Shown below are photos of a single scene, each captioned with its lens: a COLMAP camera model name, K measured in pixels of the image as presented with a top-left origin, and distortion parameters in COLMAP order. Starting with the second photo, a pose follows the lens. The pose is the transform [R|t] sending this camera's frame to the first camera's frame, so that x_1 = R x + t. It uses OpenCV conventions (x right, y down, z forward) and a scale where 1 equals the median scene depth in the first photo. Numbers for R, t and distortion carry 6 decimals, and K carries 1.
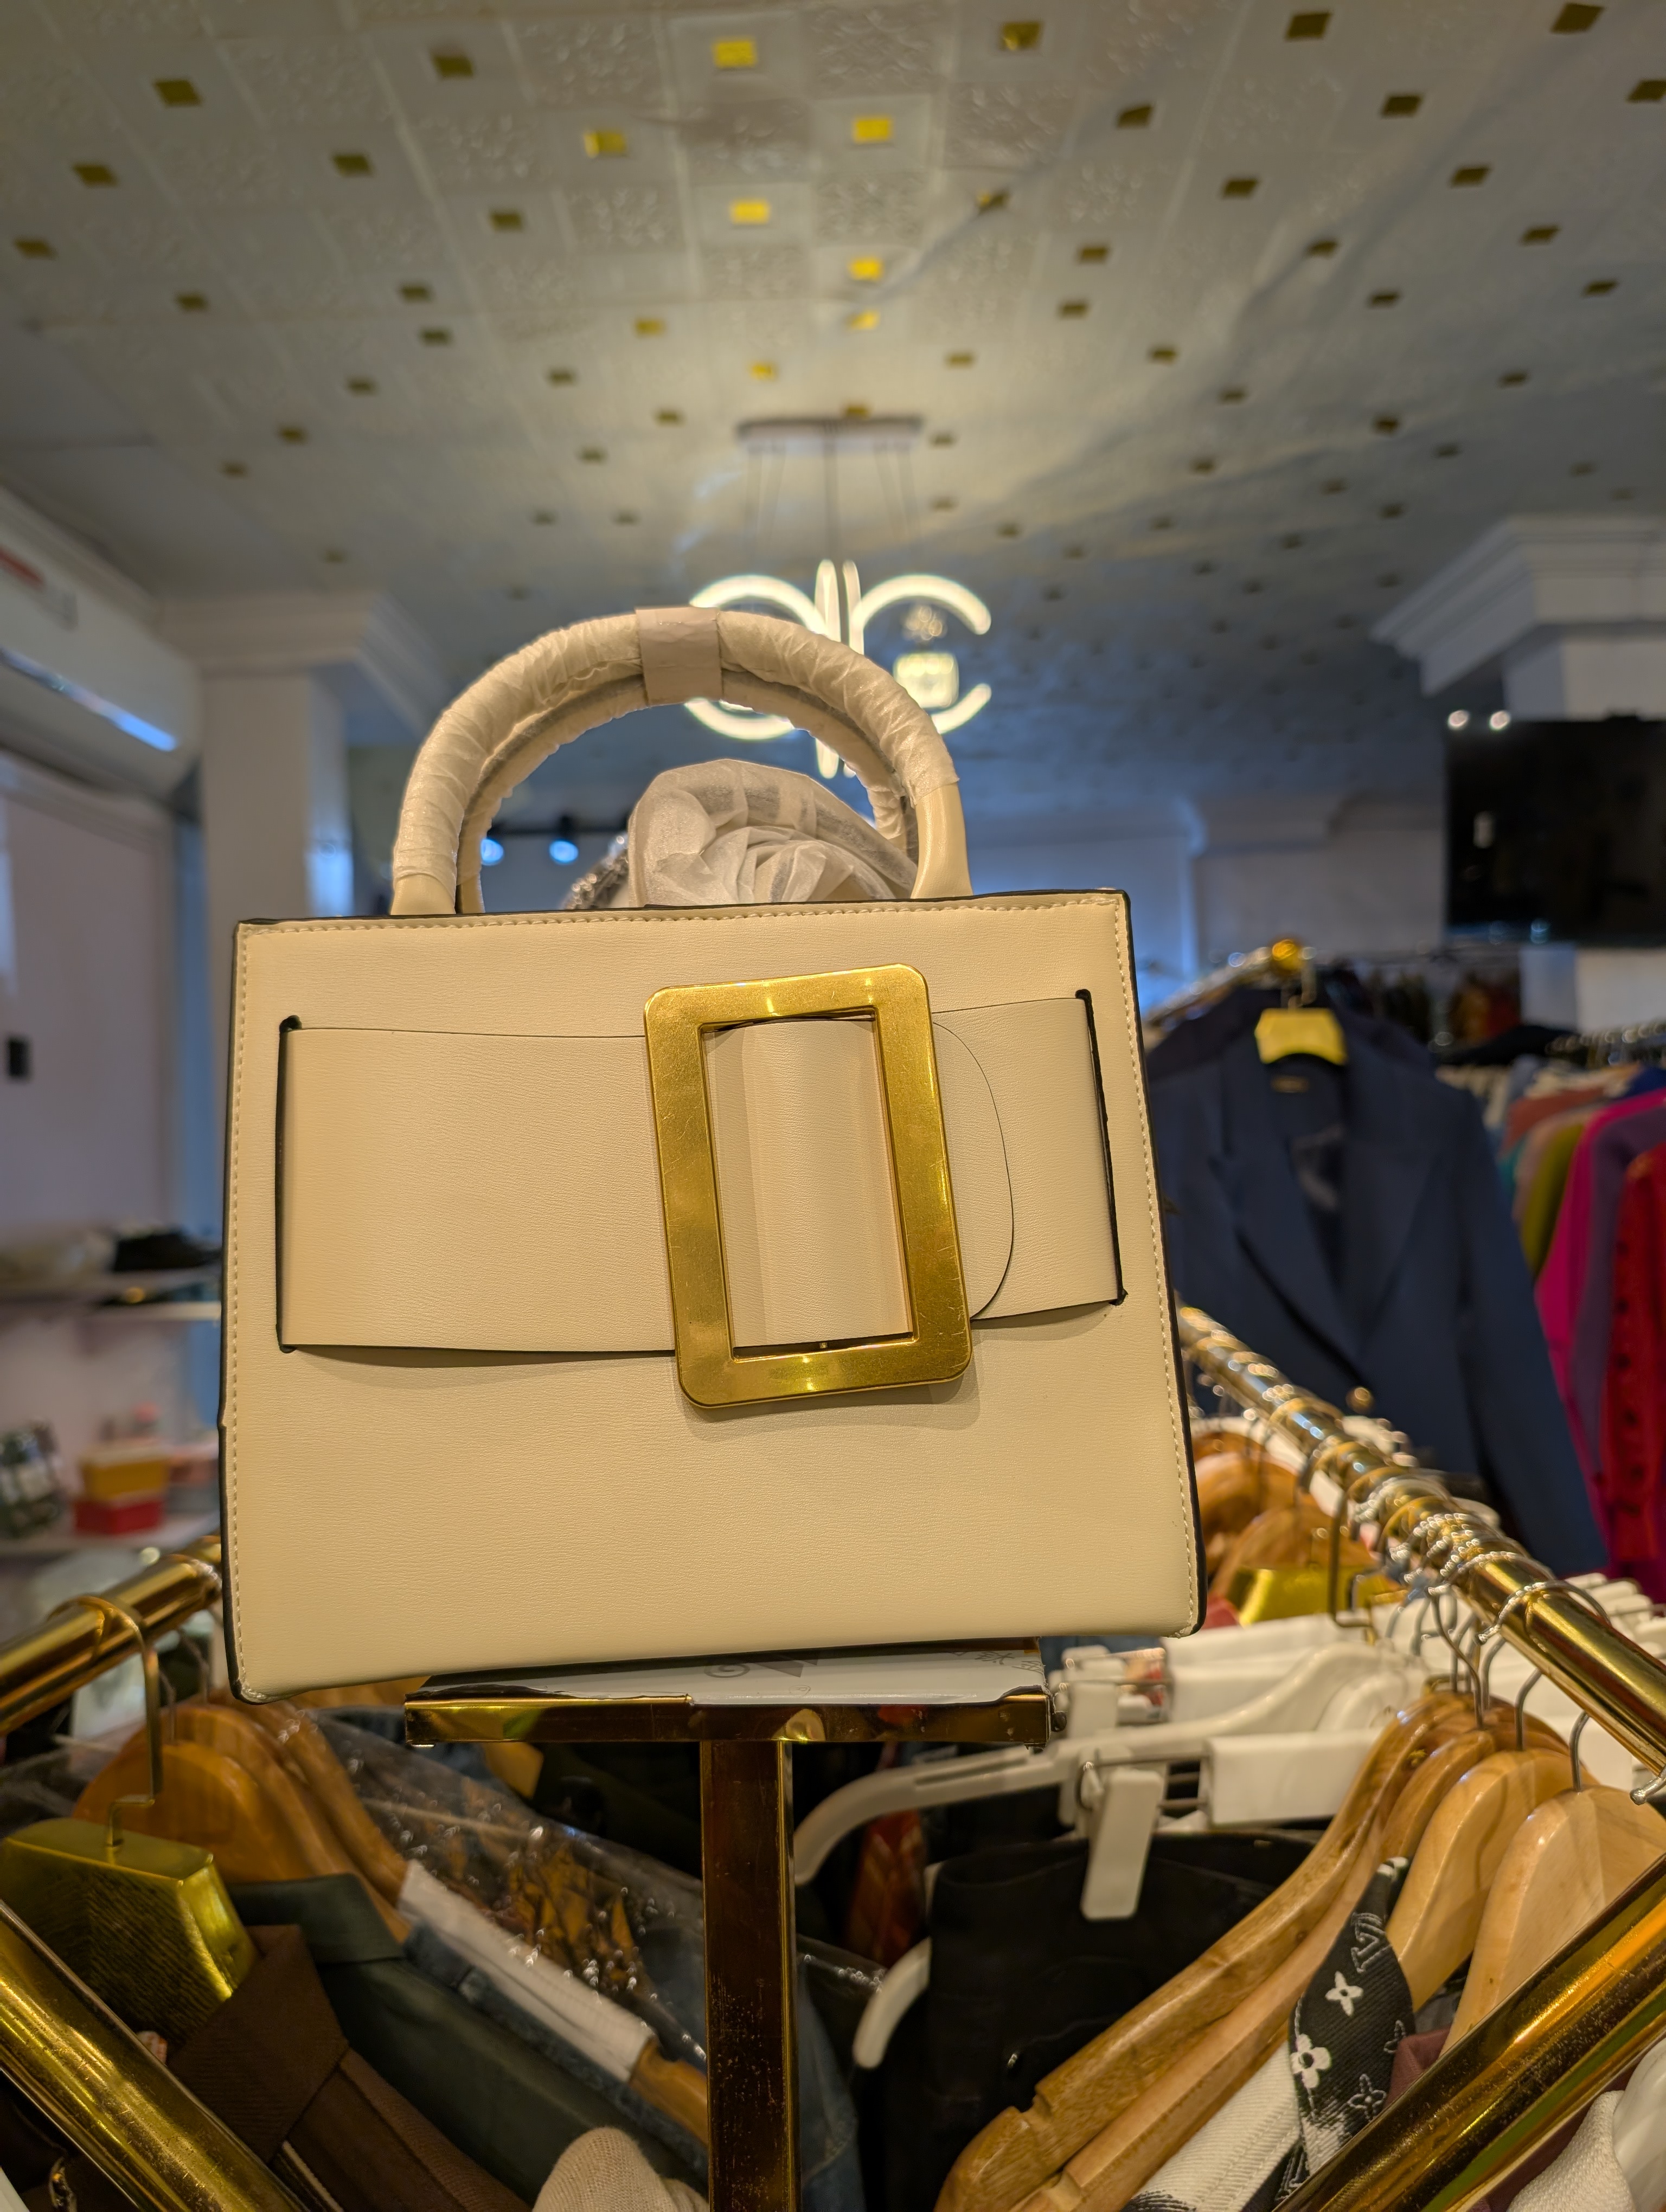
lens RADIAL K [[1769.4, 0, 814.9], [0, 1769.4, 1099.0], [0, 0, 1]] dist [-0.007368, -0.003137]
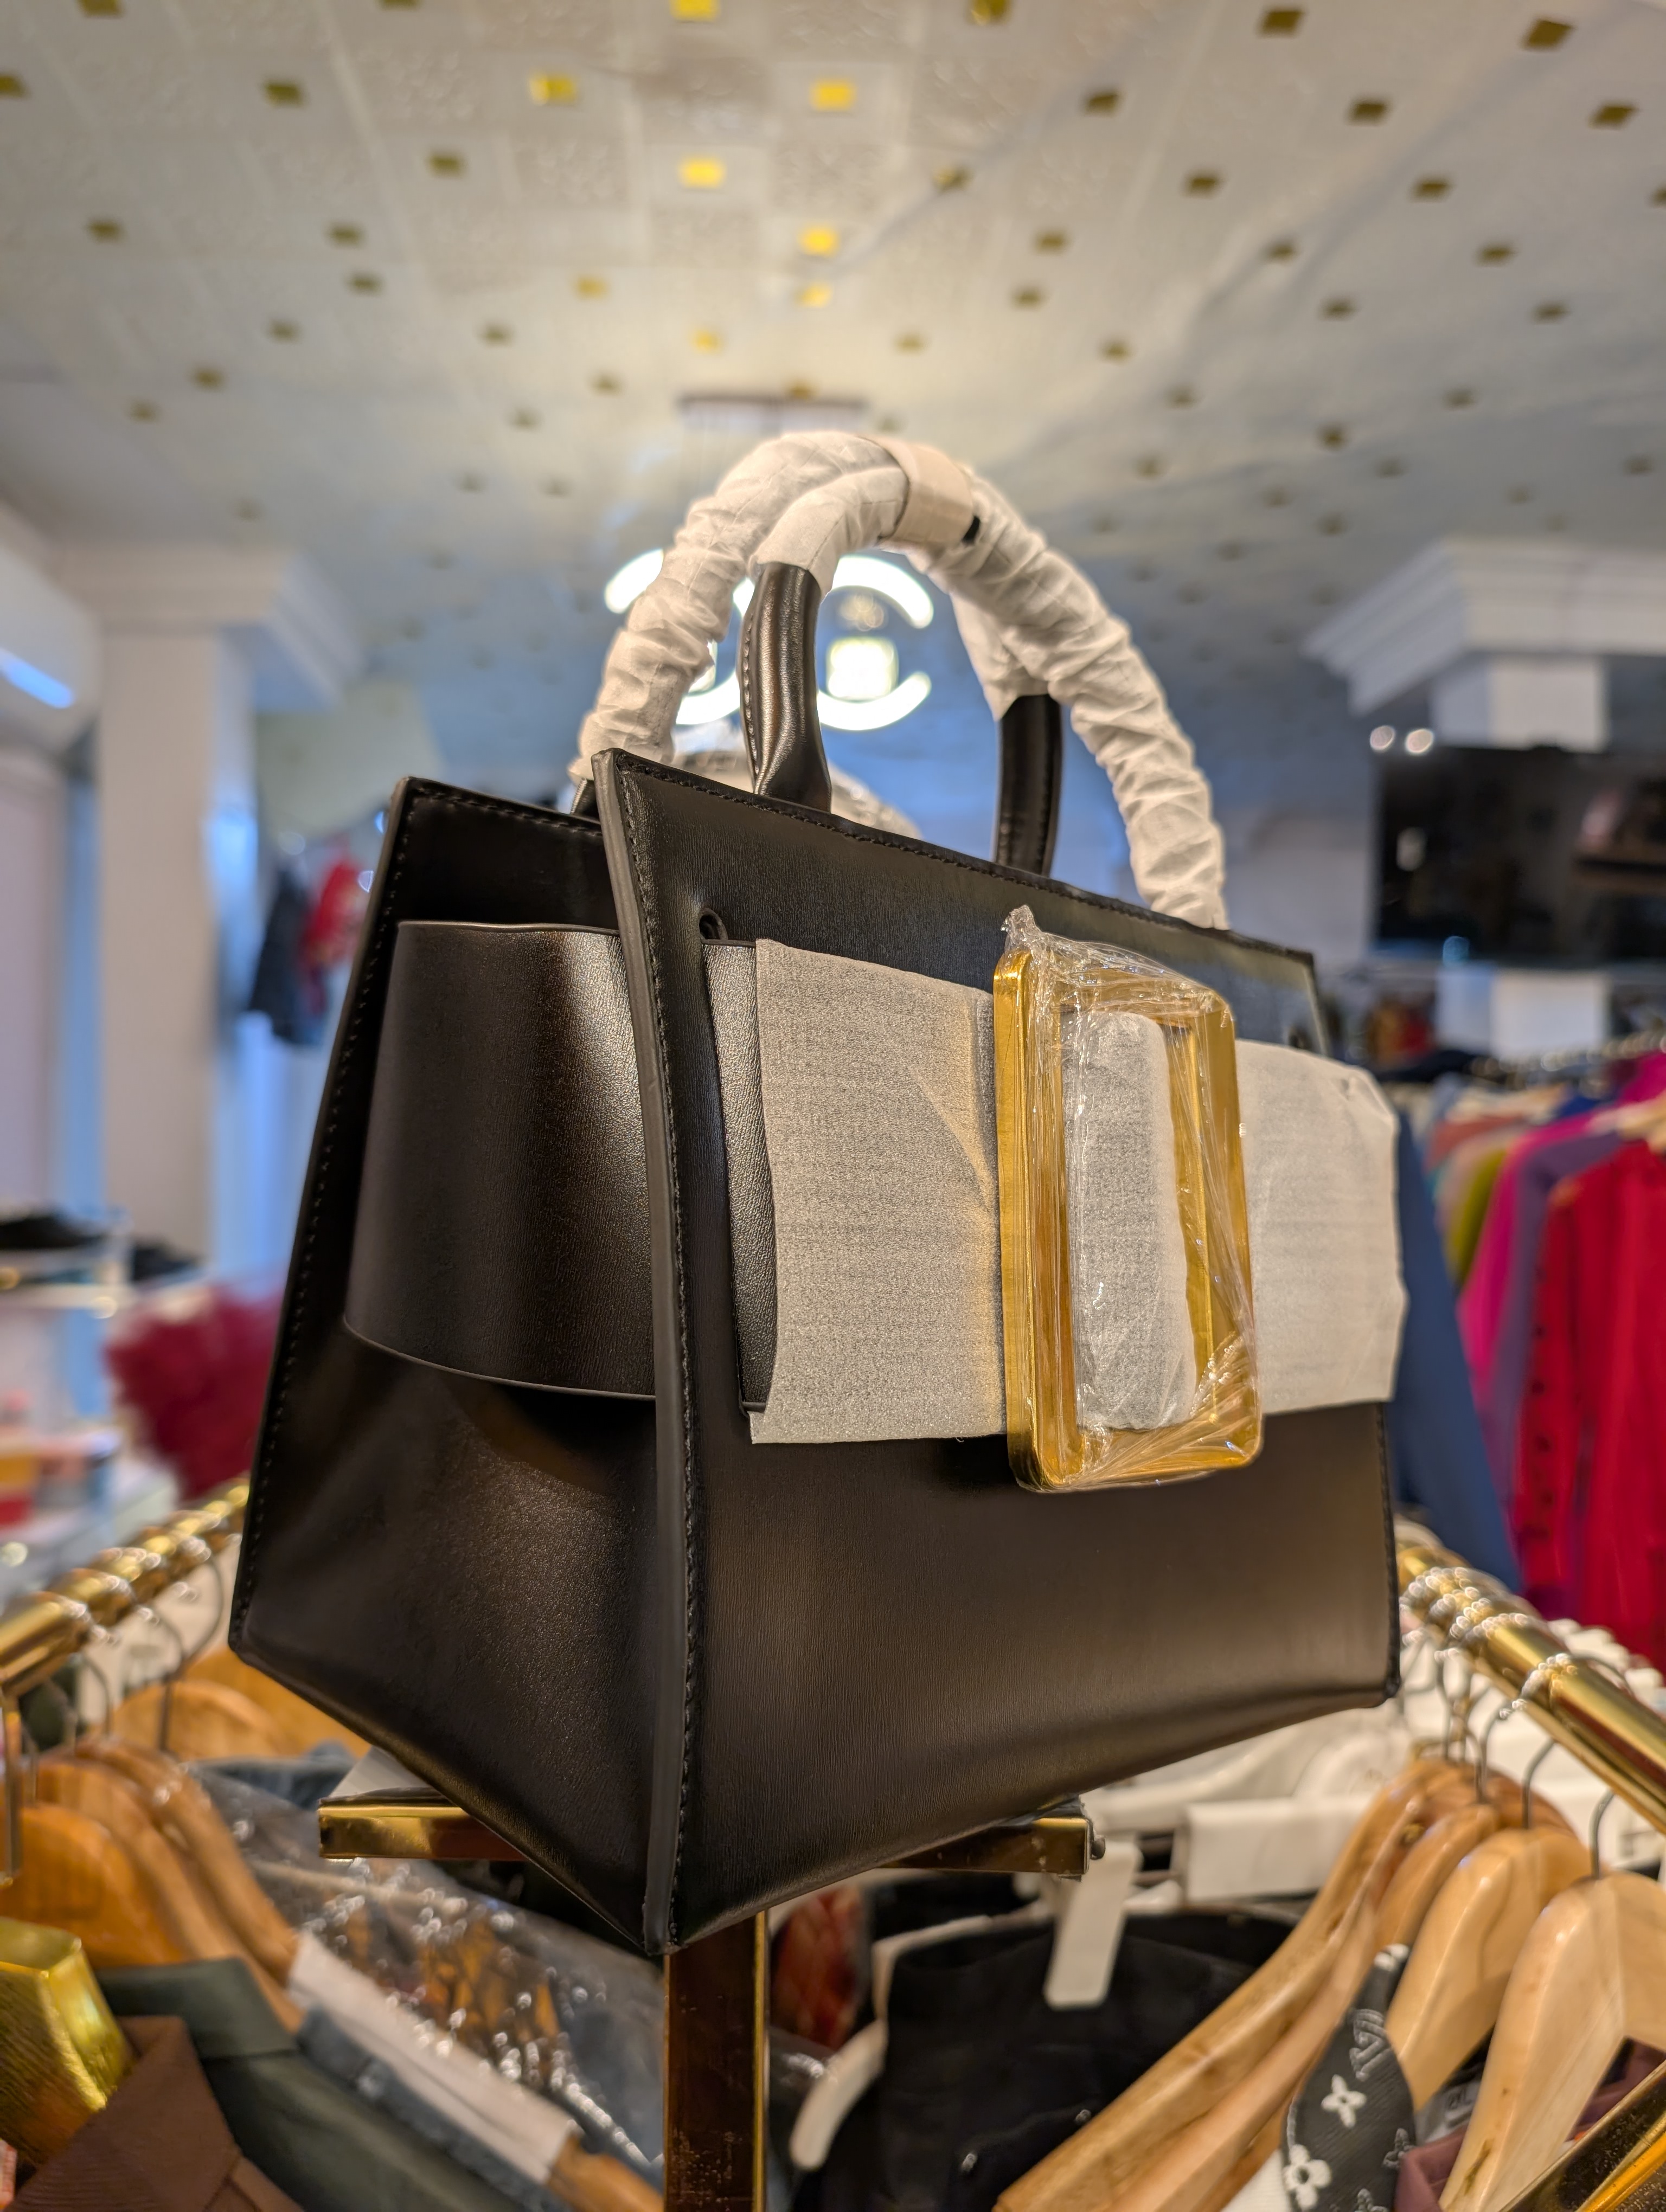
lens RADIAL K [[1752.4, 0, 833.0], [0, 1752.4, 1106.0], [0, 0, 1]] dist [-0.014836, -0.005122]
pose [[0.996887, 0.033974, 0.071152, -0.036449], [-0.034453, 0.999391, 0.005518, -0.003859], [-0.070921, -0.007953, 0.997450, 0.096856]]
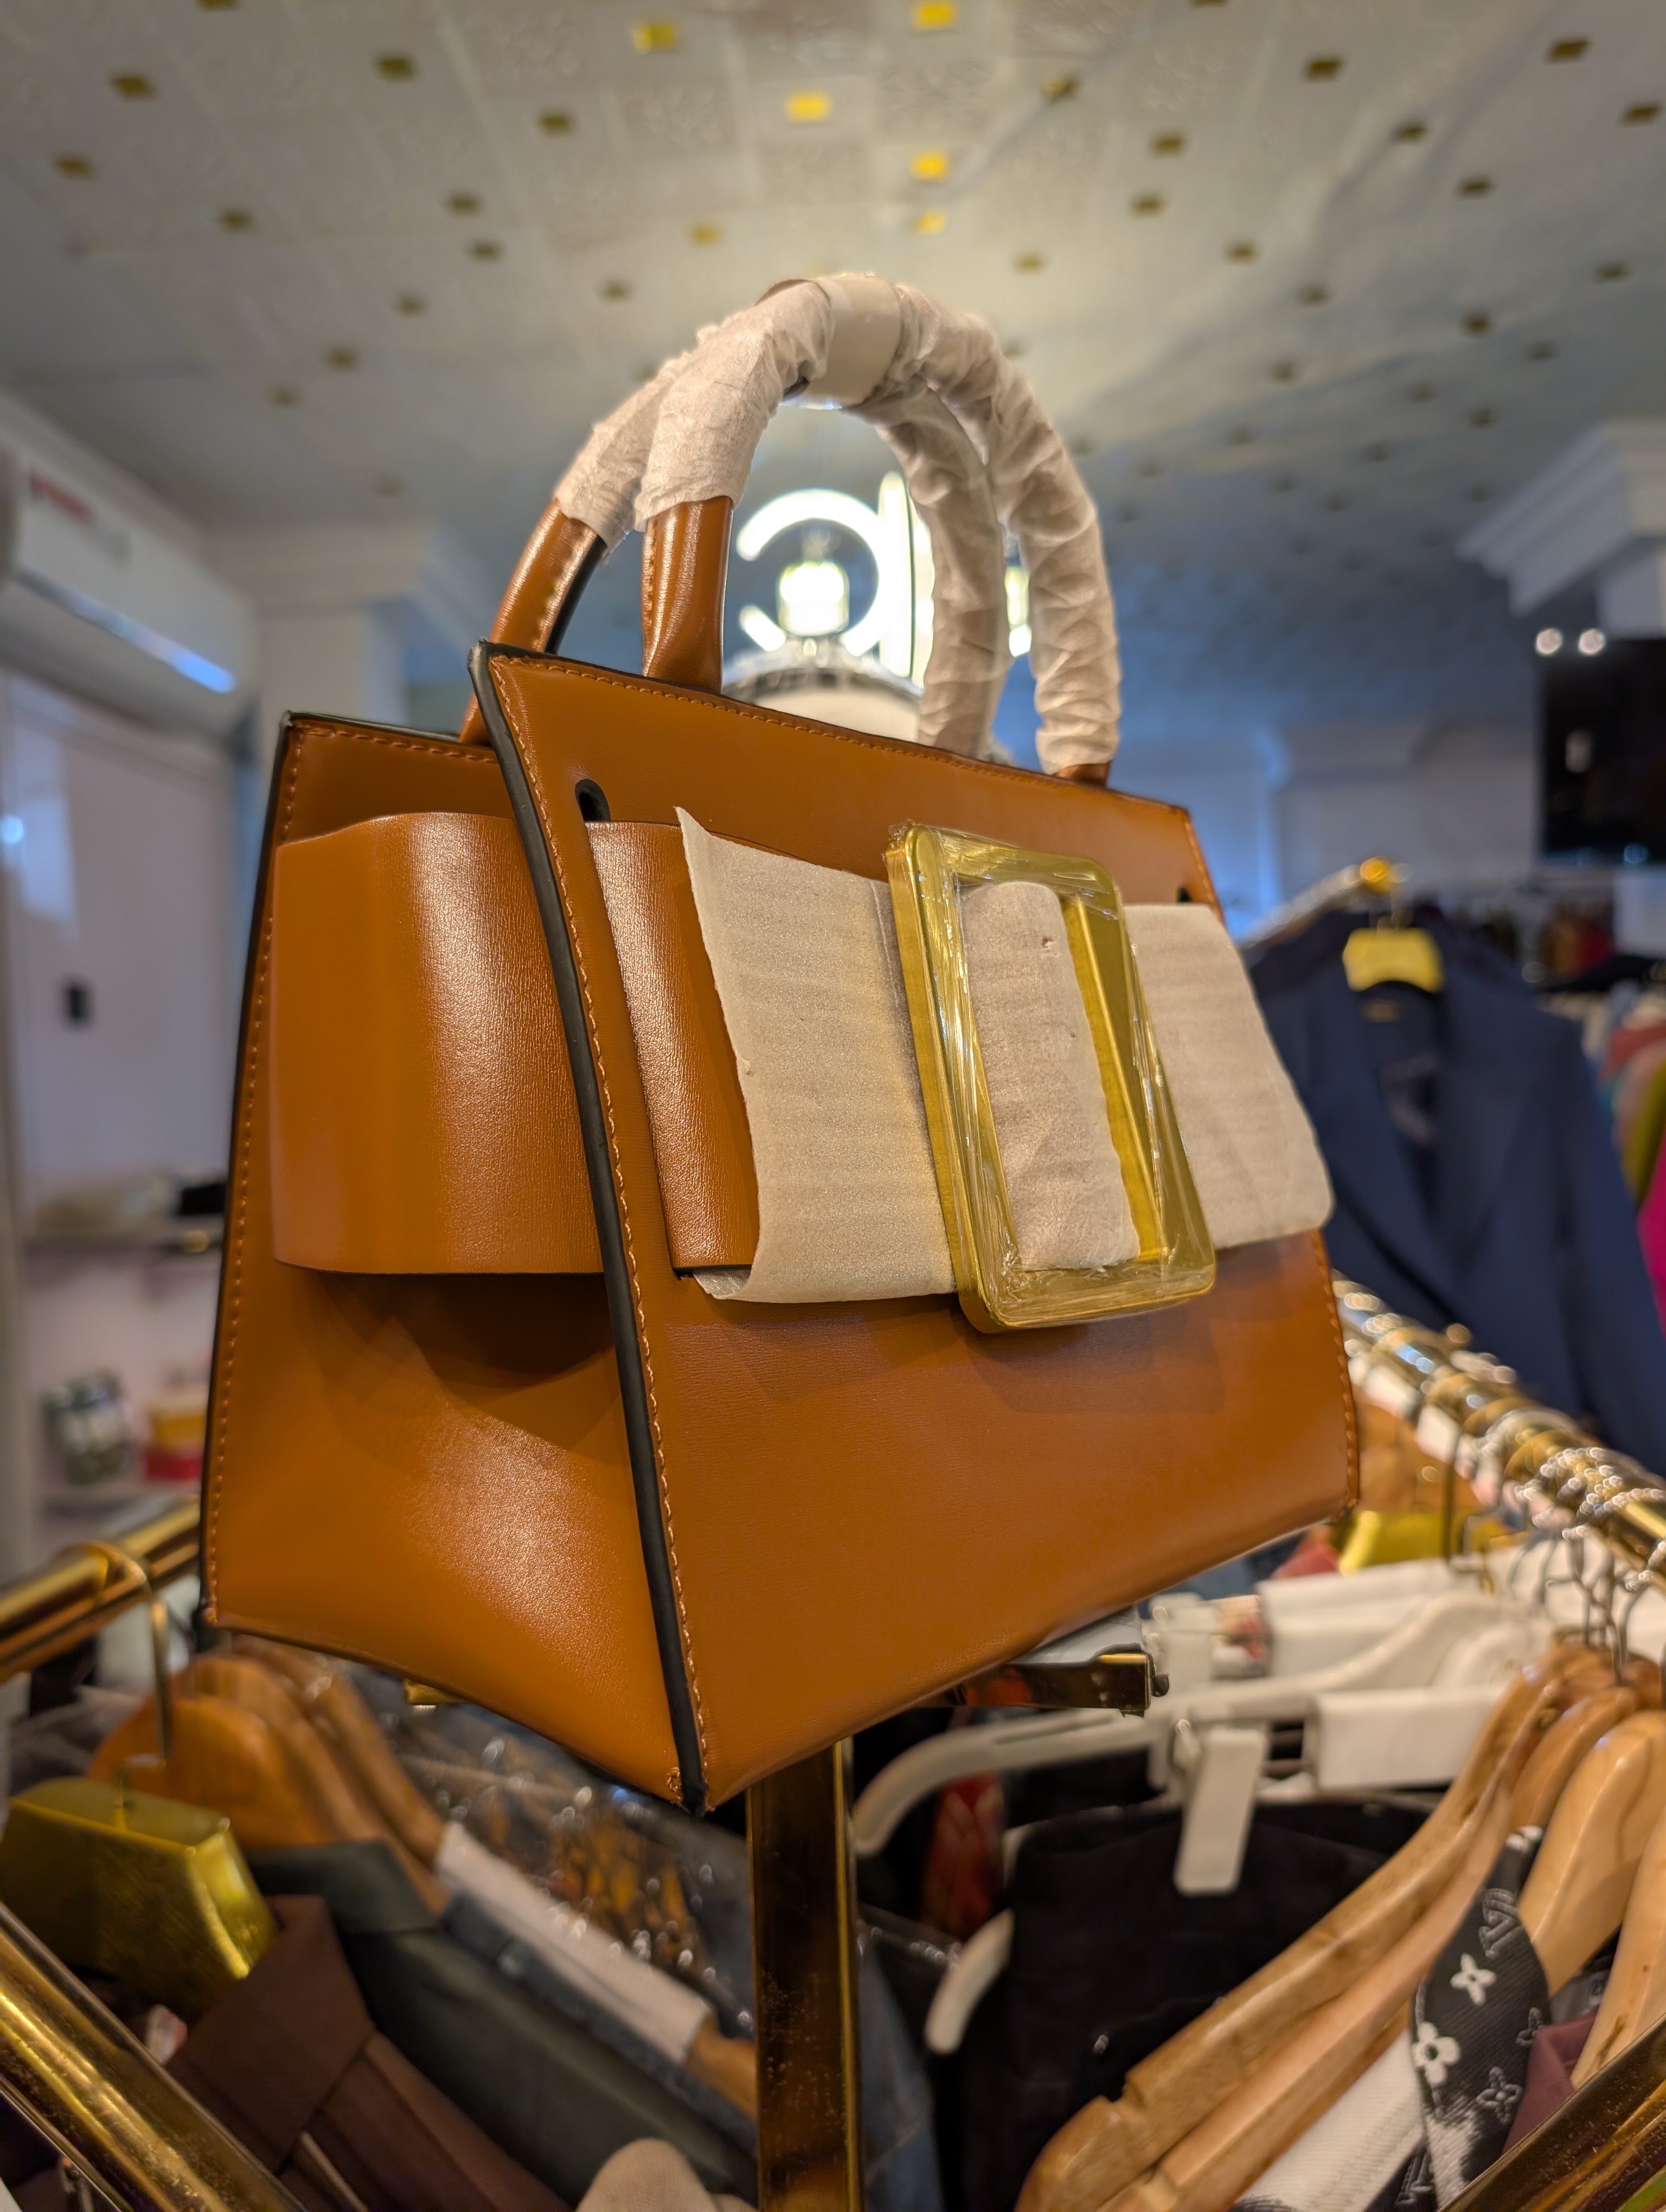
lens RADIAL K [[1752.4, 0, 833.0], [0, 1752.4, 1106.0], [0, 0, 1]] dist [-0.014836, -0.005122]
pose [[0.999460, -0.008333, -0.031792, 0.005209], [0.009246, 0.999546, 0.028690, 0.027480], [0.031539, -0.028969, 0.999083, 0.093197]]
